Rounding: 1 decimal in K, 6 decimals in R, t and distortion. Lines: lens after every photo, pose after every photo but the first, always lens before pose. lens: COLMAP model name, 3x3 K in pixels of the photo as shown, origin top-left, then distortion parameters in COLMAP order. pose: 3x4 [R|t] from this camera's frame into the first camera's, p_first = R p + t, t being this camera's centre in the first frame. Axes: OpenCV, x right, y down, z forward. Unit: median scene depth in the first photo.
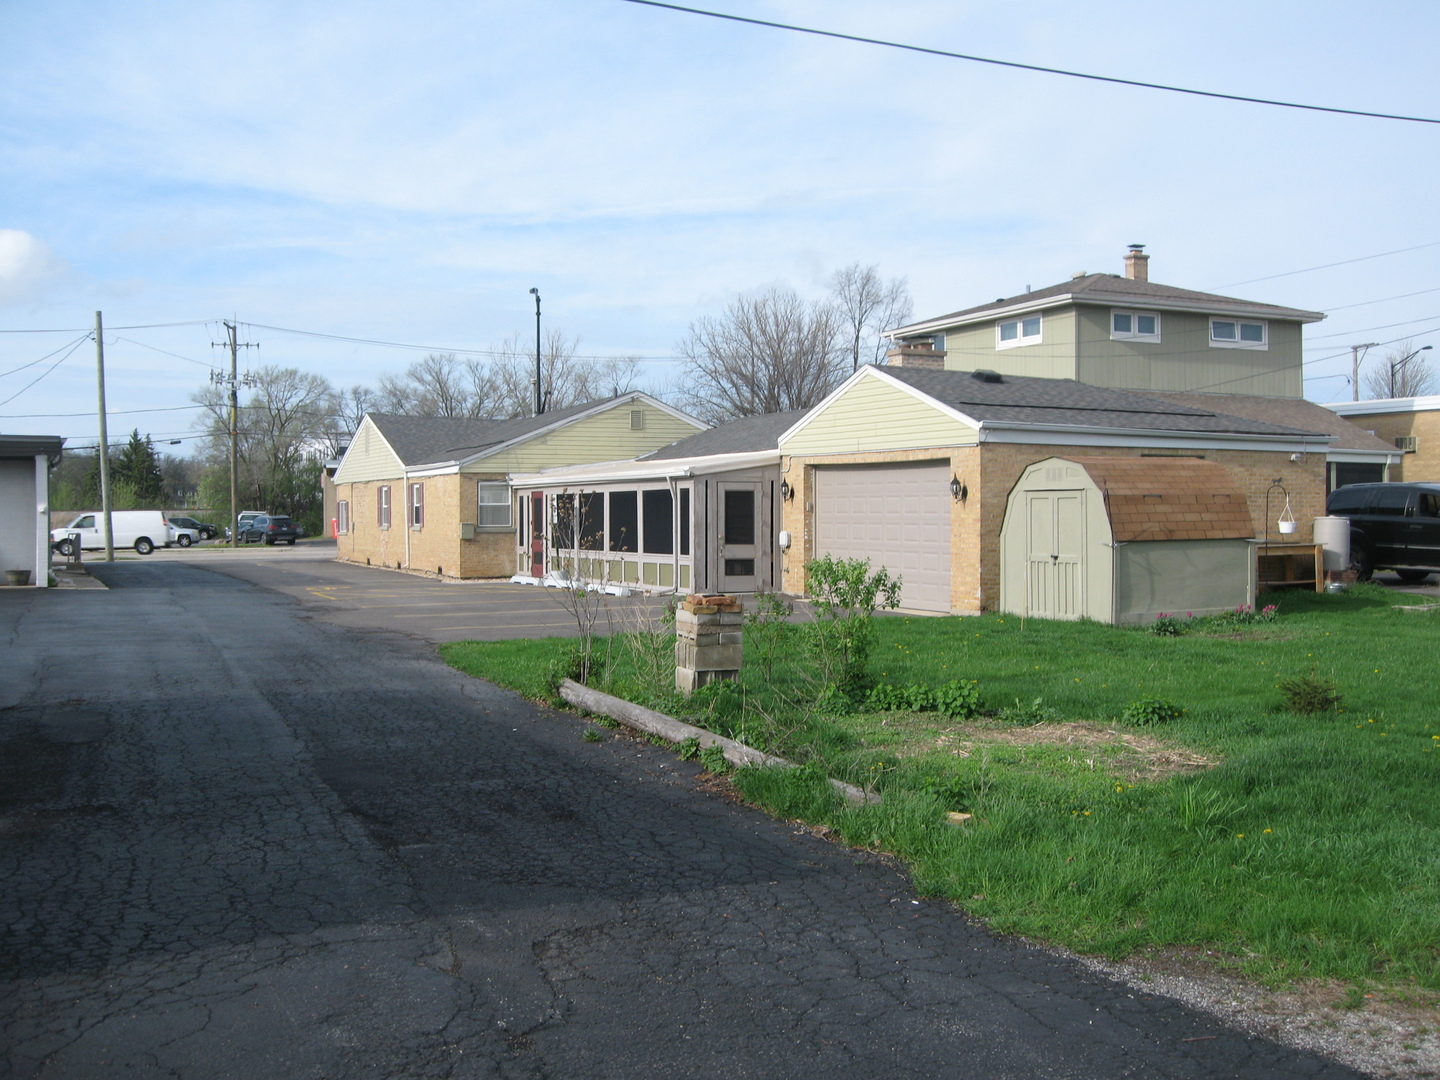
lens RADIAL K [[1560.9, 0, 733.2], [0, 1560.9, 525.8], [0, 0, 1]] dist [-0.103870, 0.000000]
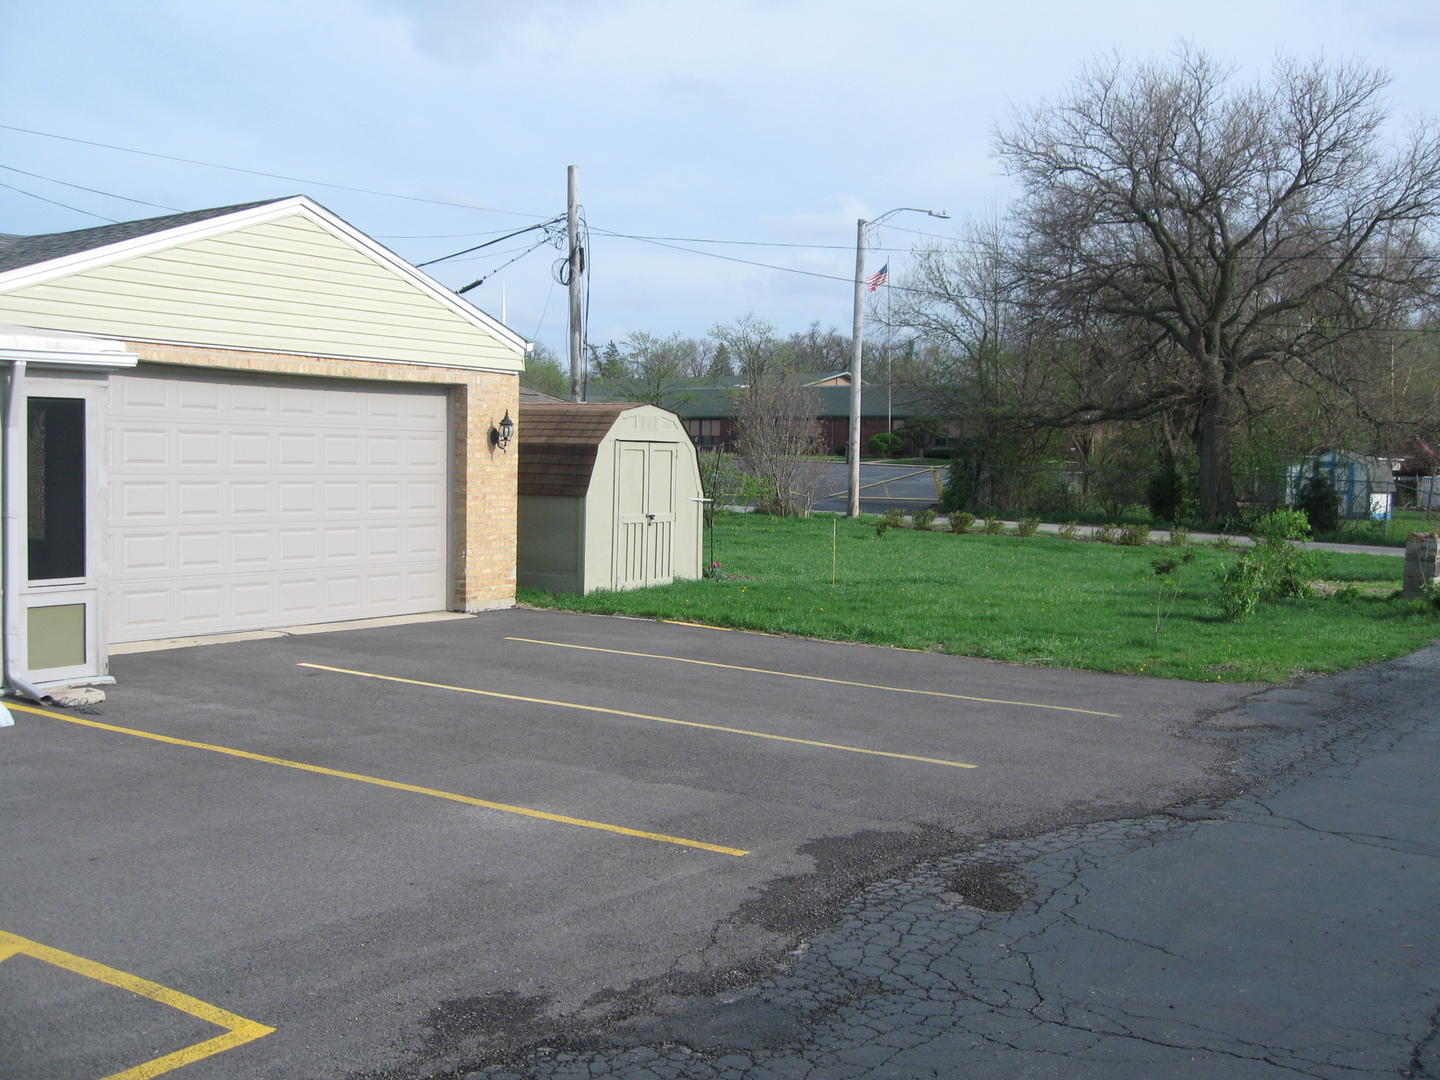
lens RADIAL K [[1560.9, 0, 729.0], [0, 1560.9, 538.2], [0, 0, 1]] dist [-0.103870, 0.000000]
pose [[-0.534968, -0.053174, 0.843197, -0.593825], [-0.012119, 0.998398, 0.055273, -0.018078], [-0.844785, 0.019351, -0.534755, 1.494604]]
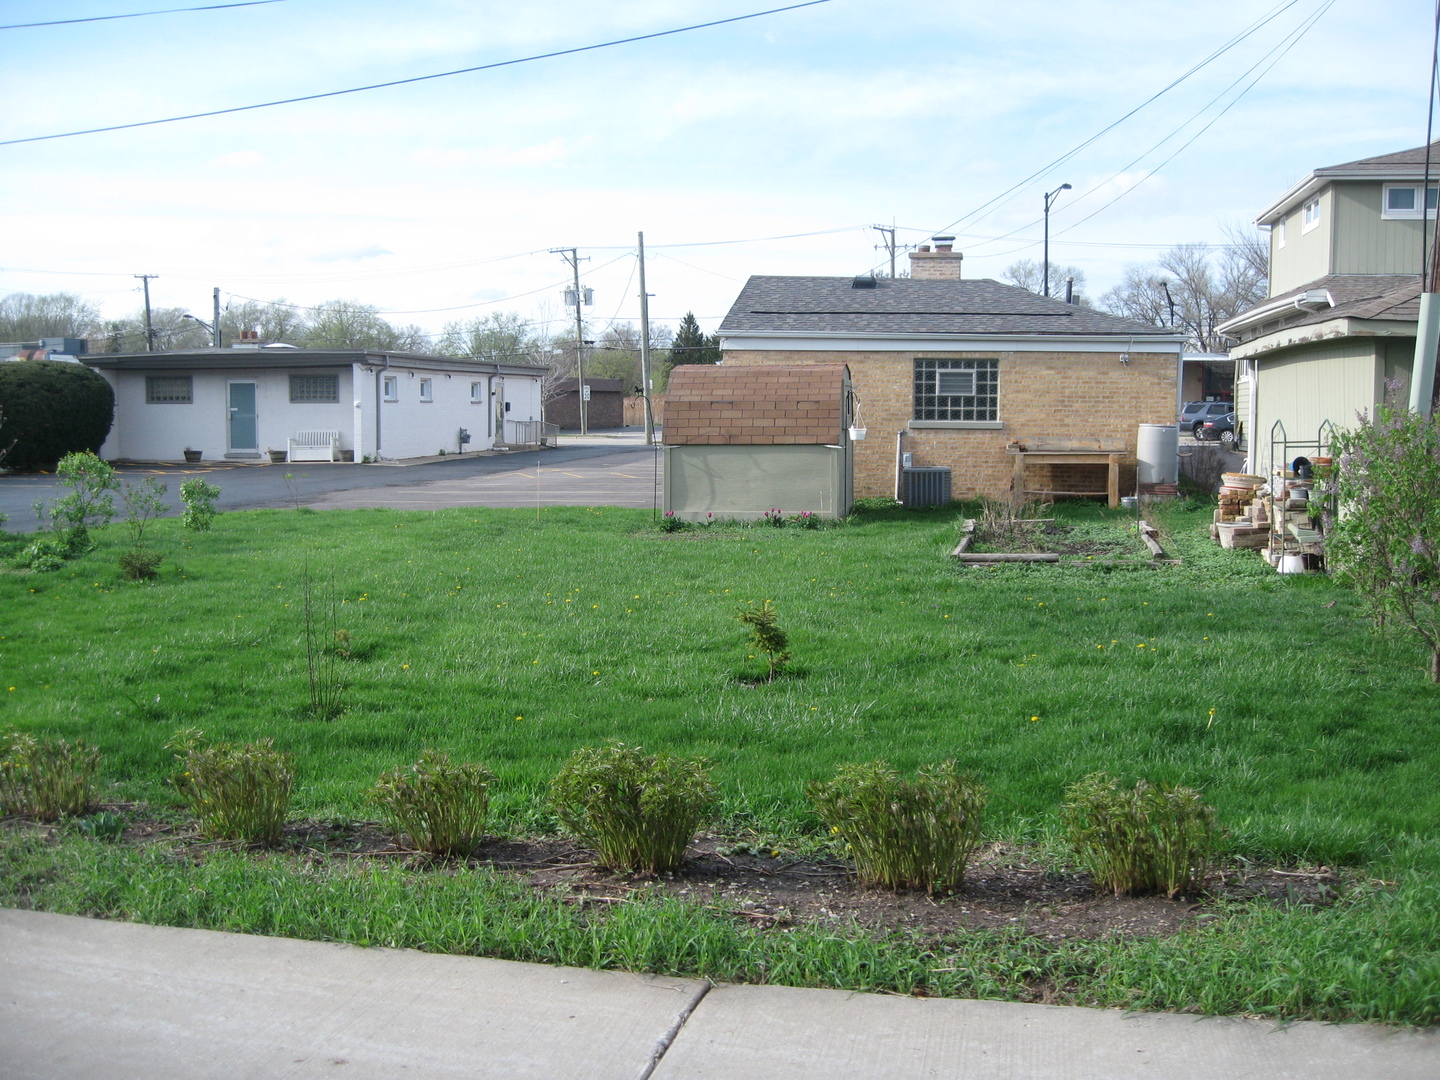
lens RADIAL K [[1560.9, 0, 721.0], [0, 1560.9, 543.9], [0, 0, 1]] dist [-0.103870, 0.000000]
pose [[0.814378, 0.057705, -0.577459, 0.886479], [-0.008569, 0.996131, 0.087458, -0.016043], [0.580272, -0.066276, 0.811721, 0.127013]]
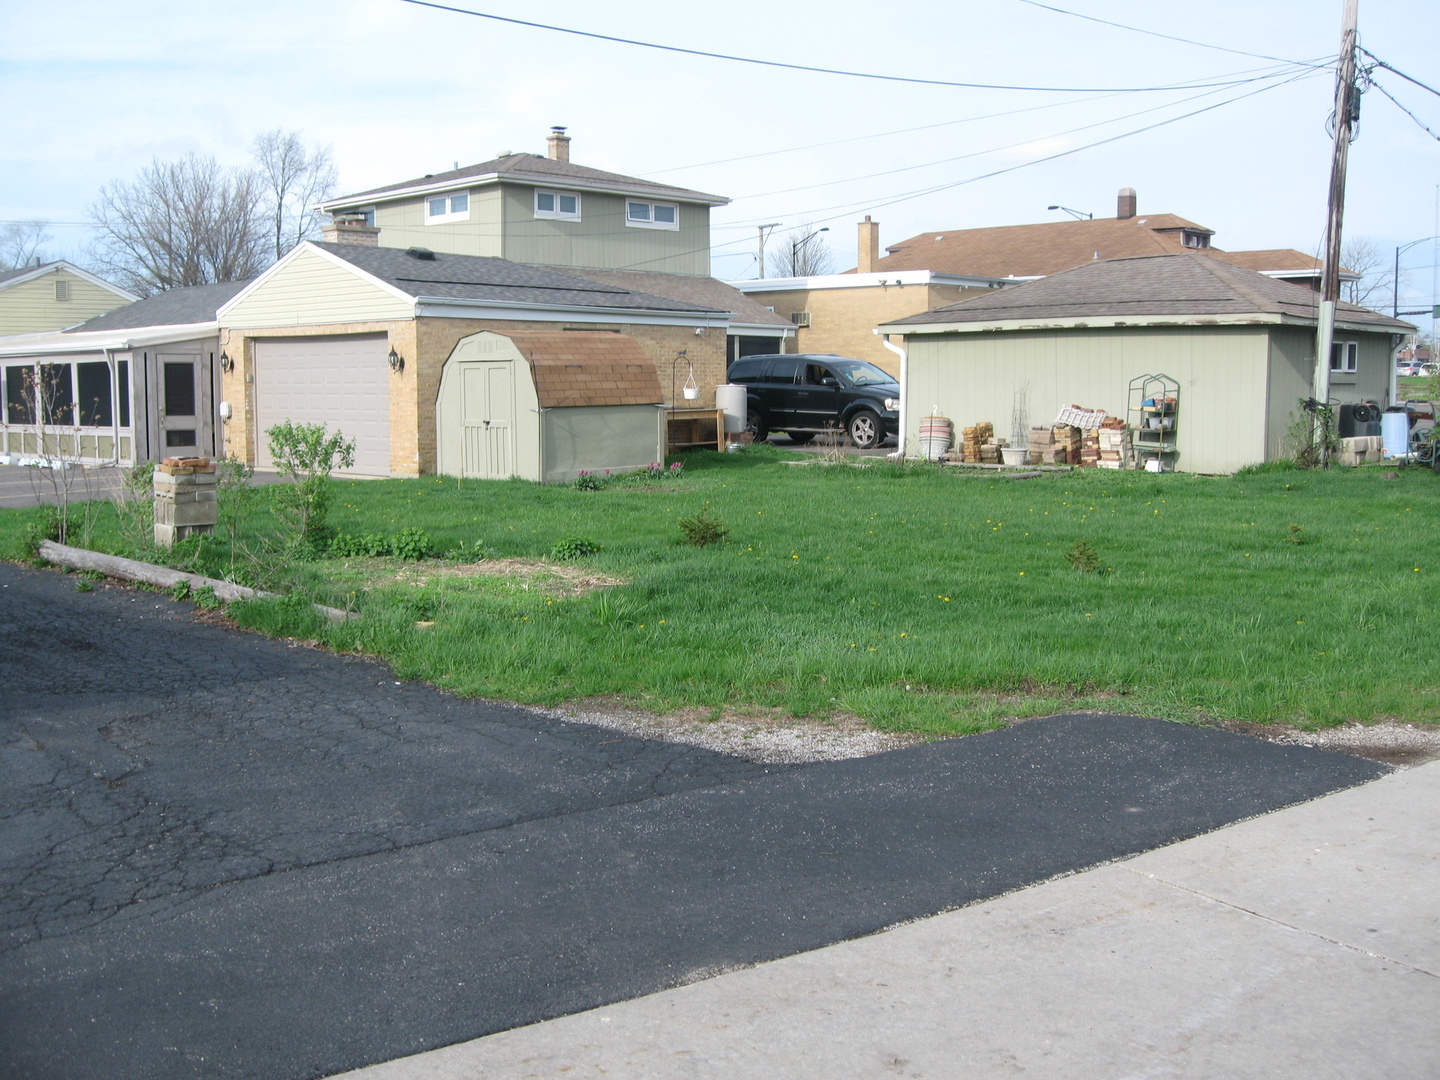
lens RADIAL K [[1560.9, 0, 716.1], [0, 1560.9, 535.7], [0, 0, 1]] dist [-0.103870, 0.000000]
pose [[0.937944, -0.035370, 0.344978, -0.024120], [0.004421, 0.995924, 0.090091, 0.001519], [-0.346758, -0.082976, 0.934277, -0.092932]]
